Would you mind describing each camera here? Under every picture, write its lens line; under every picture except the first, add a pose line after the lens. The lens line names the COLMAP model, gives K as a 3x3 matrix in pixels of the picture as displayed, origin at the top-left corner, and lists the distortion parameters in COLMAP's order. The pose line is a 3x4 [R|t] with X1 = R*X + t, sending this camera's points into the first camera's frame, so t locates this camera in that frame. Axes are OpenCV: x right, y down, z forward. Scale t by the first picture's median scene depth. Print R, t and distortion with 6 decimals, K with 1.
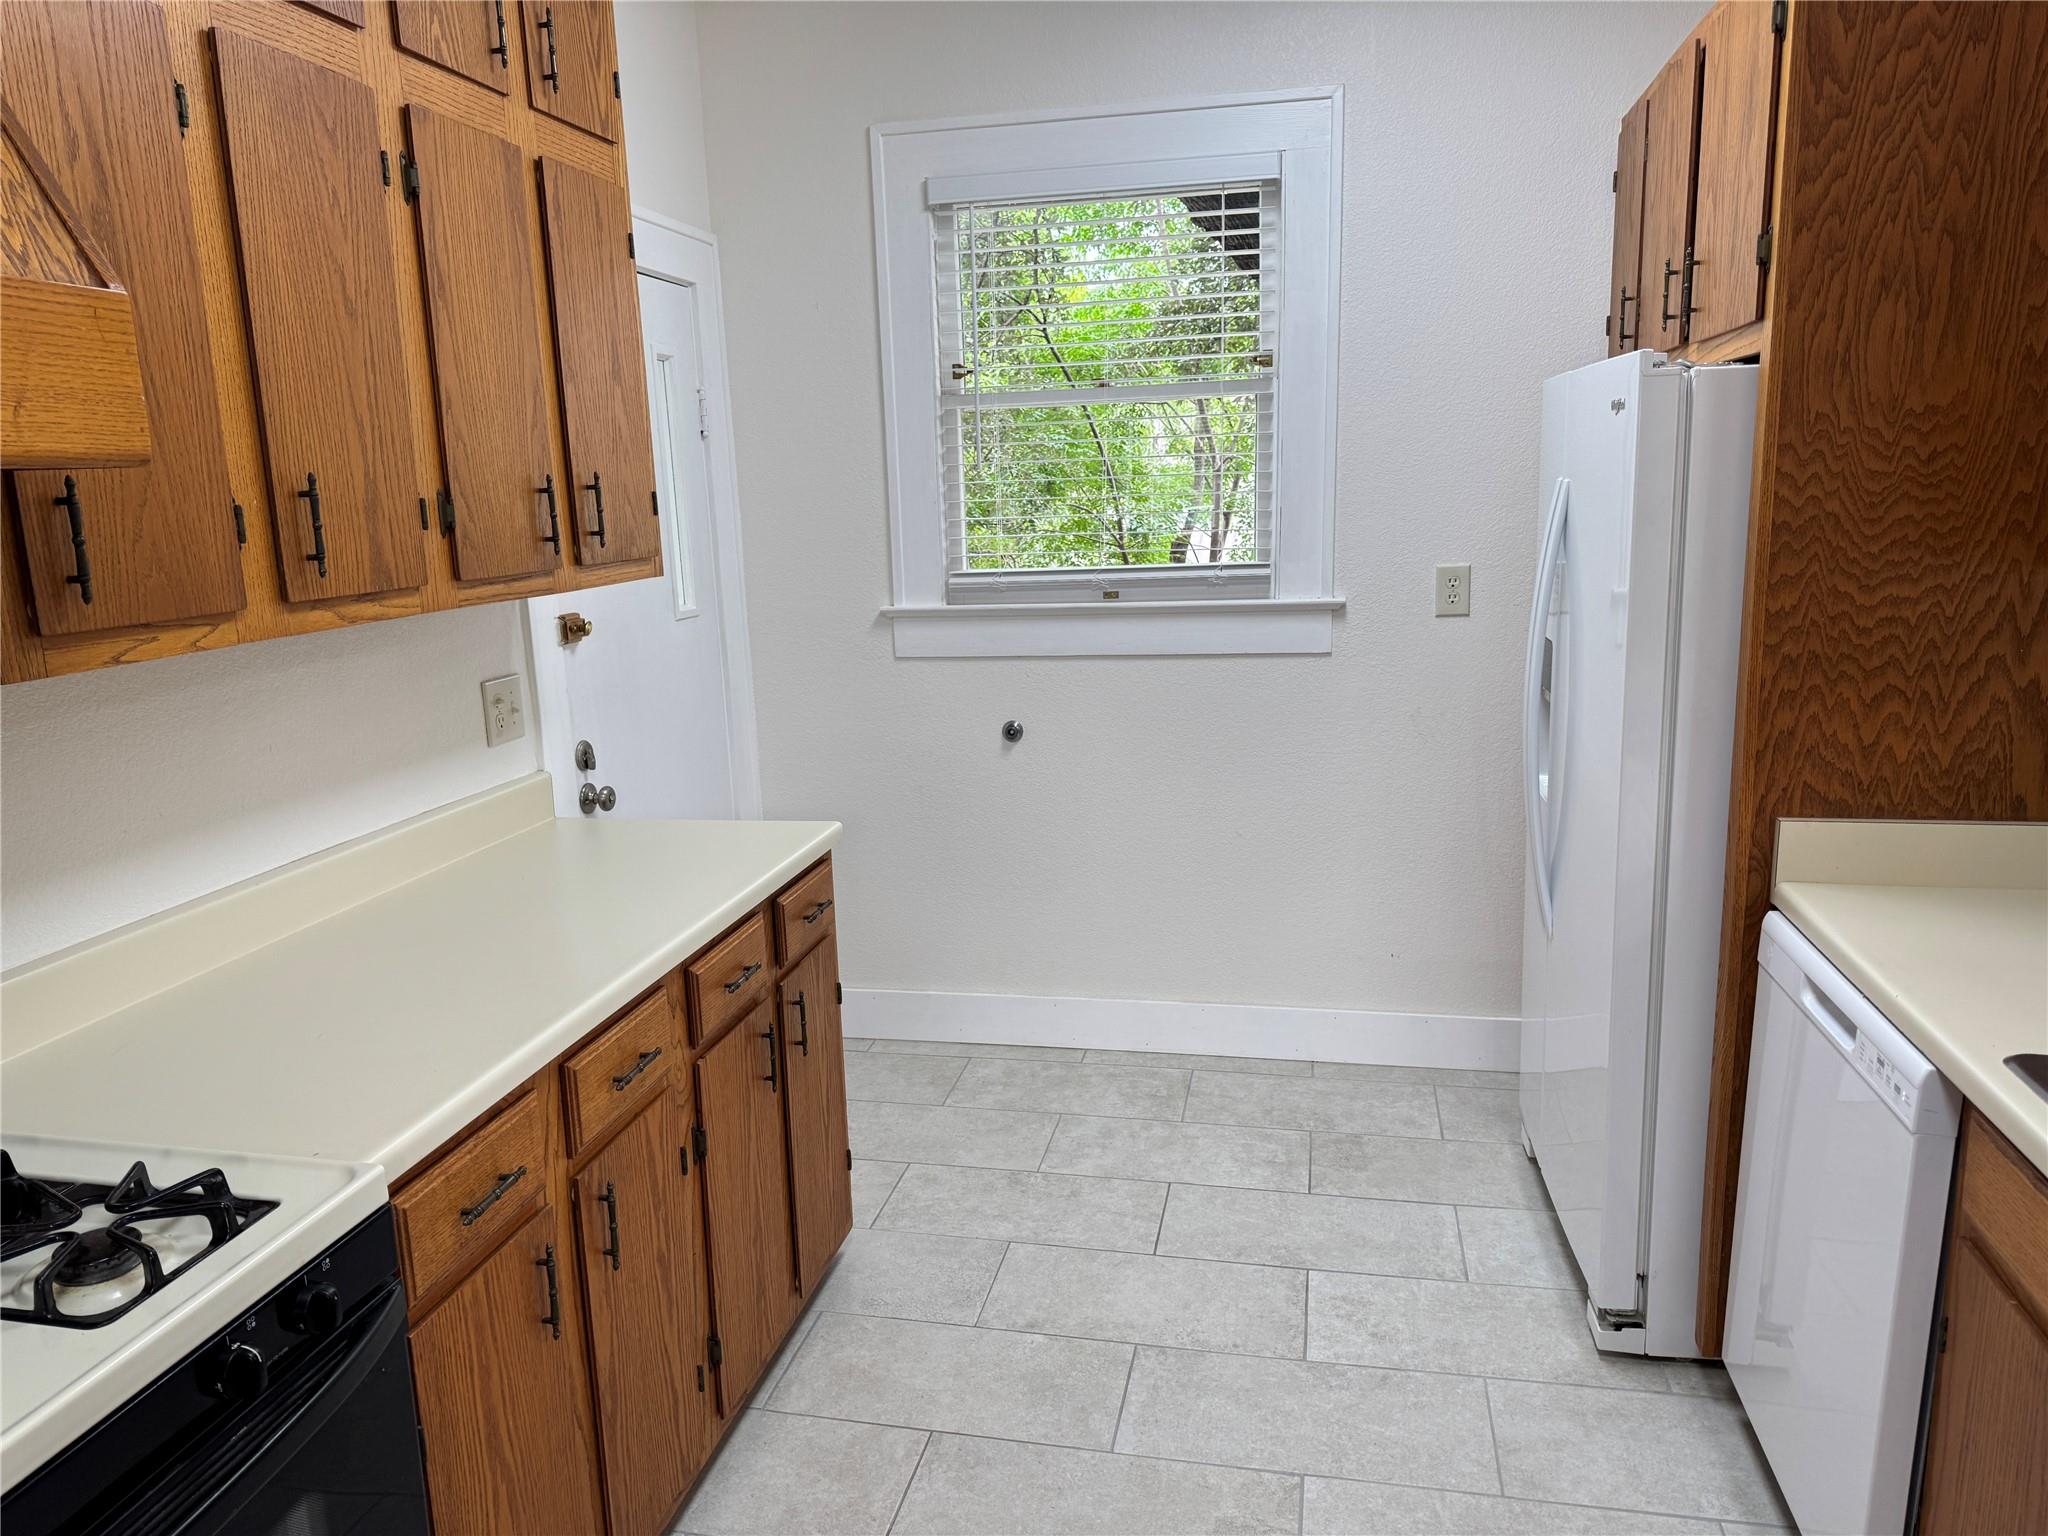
lens RADIAL K [[1424.0, 0, 1015.5], [0, 1424.0, 768.4], [0, 0, 1]] dist [0.024135, -0.031358]
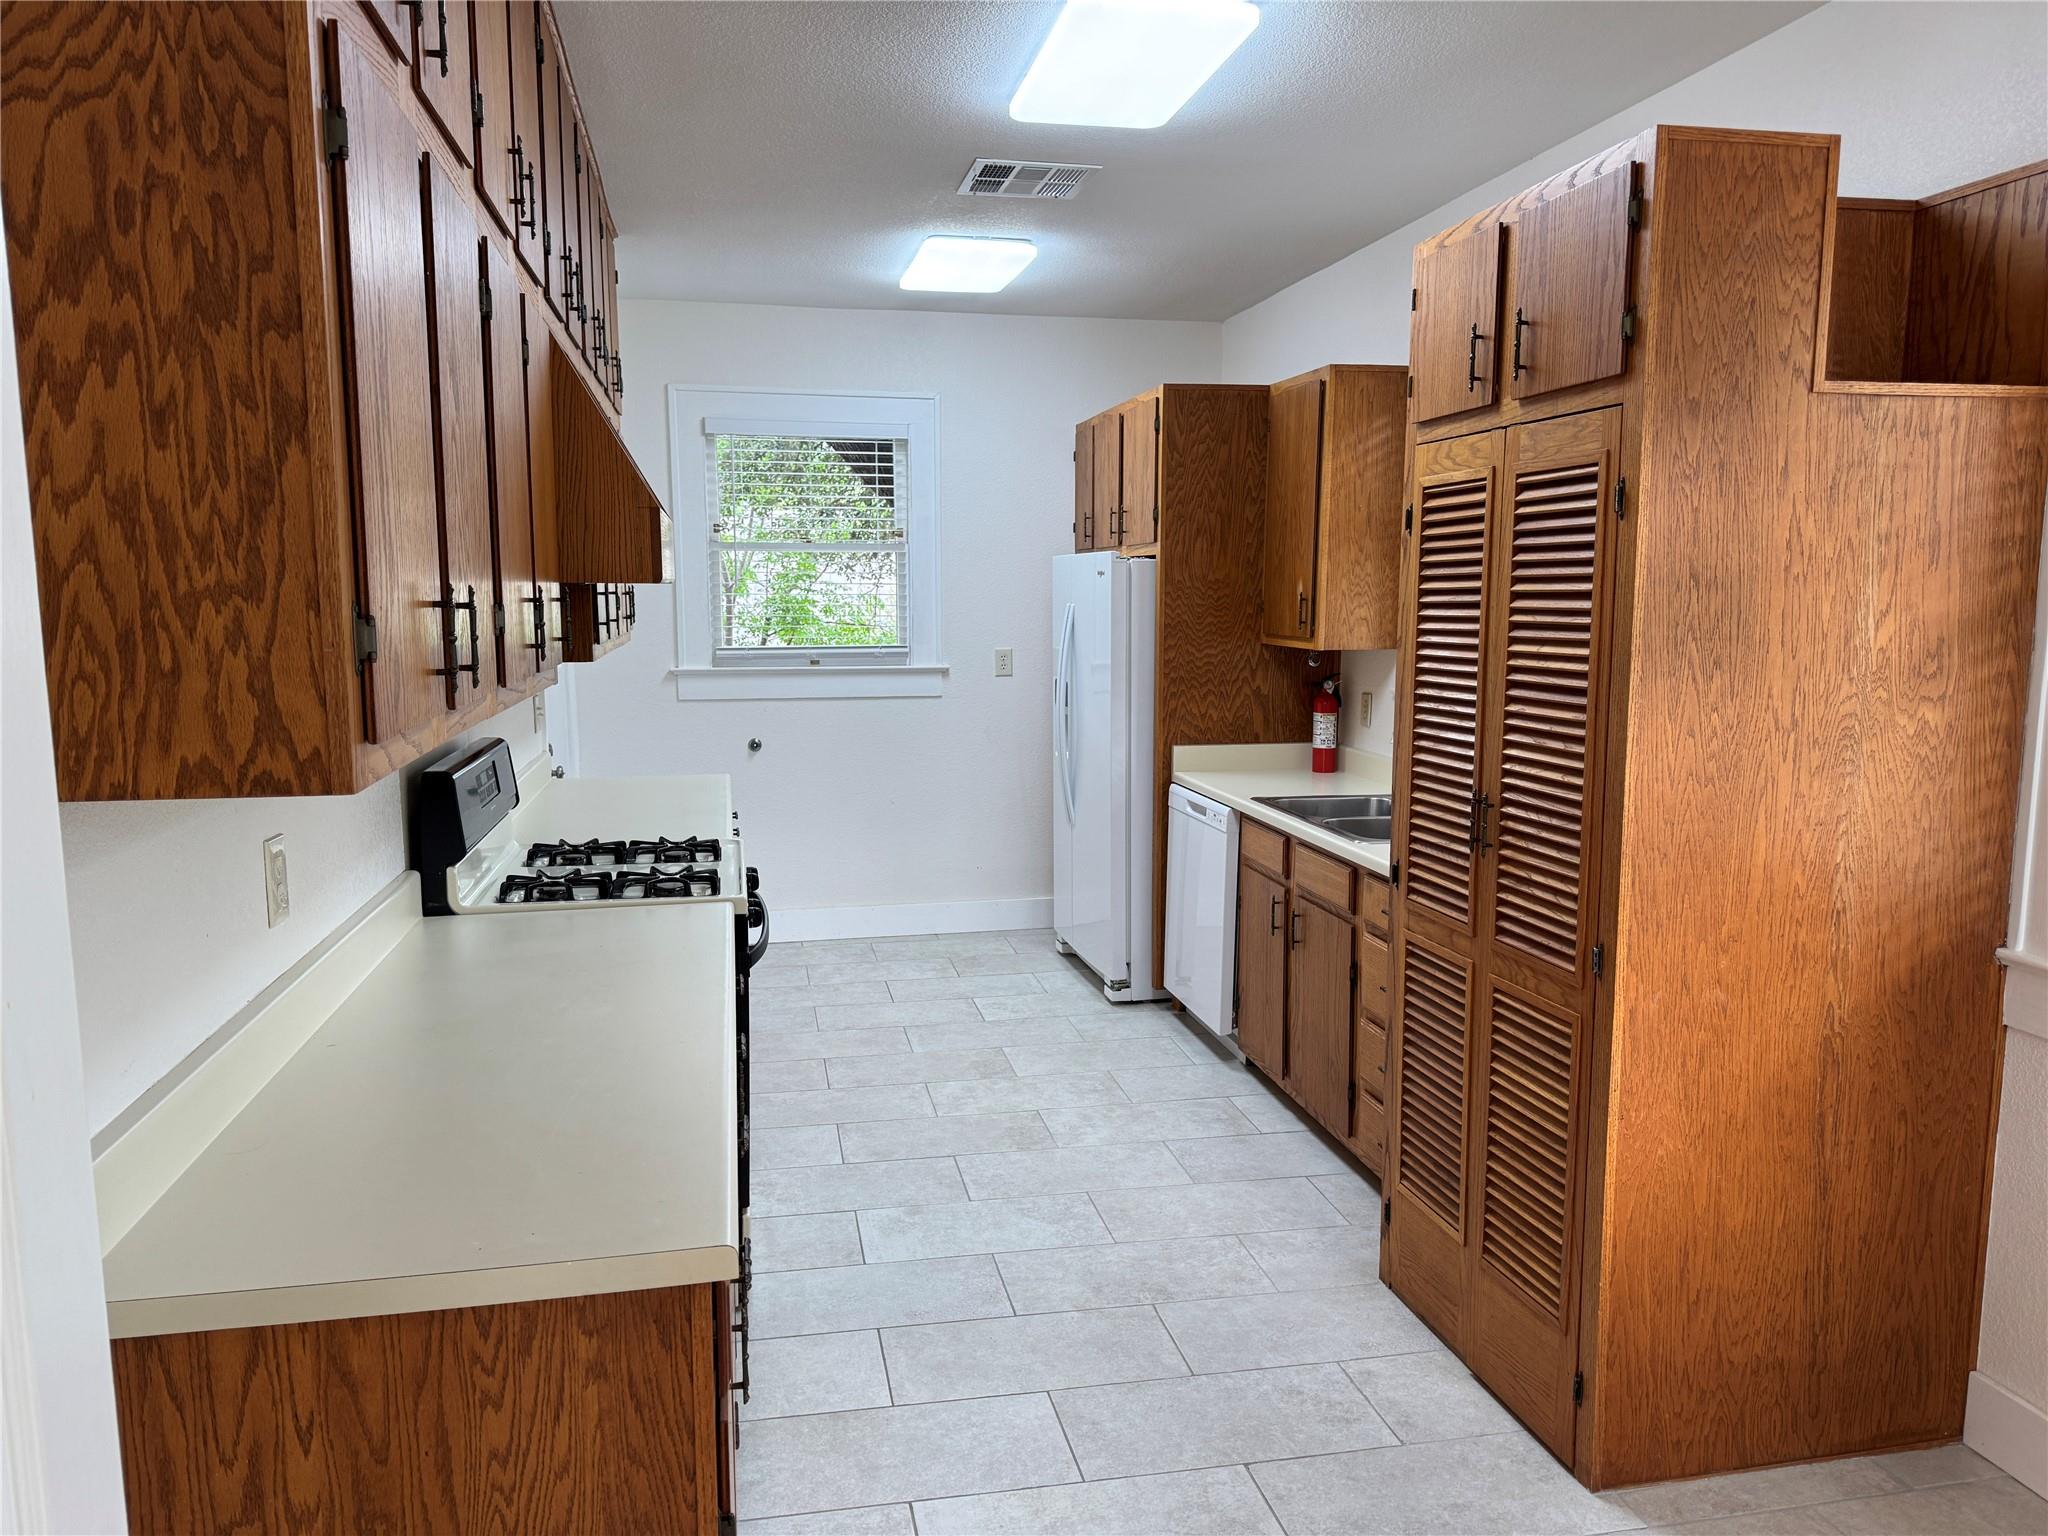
lens RADIAL K [[1424.0, 0, 1020.4], [0, 1424.0, 773.5], [0, 0, 1]] dist [0.024135, -0.031358]
pose [[0.913257, -0.017403, 0.407012, -0.604387], [0.050153, 0.996290, -0.069936, 0.211301], [-0.404285, 0.084282, 0.910742, -0.959909]]
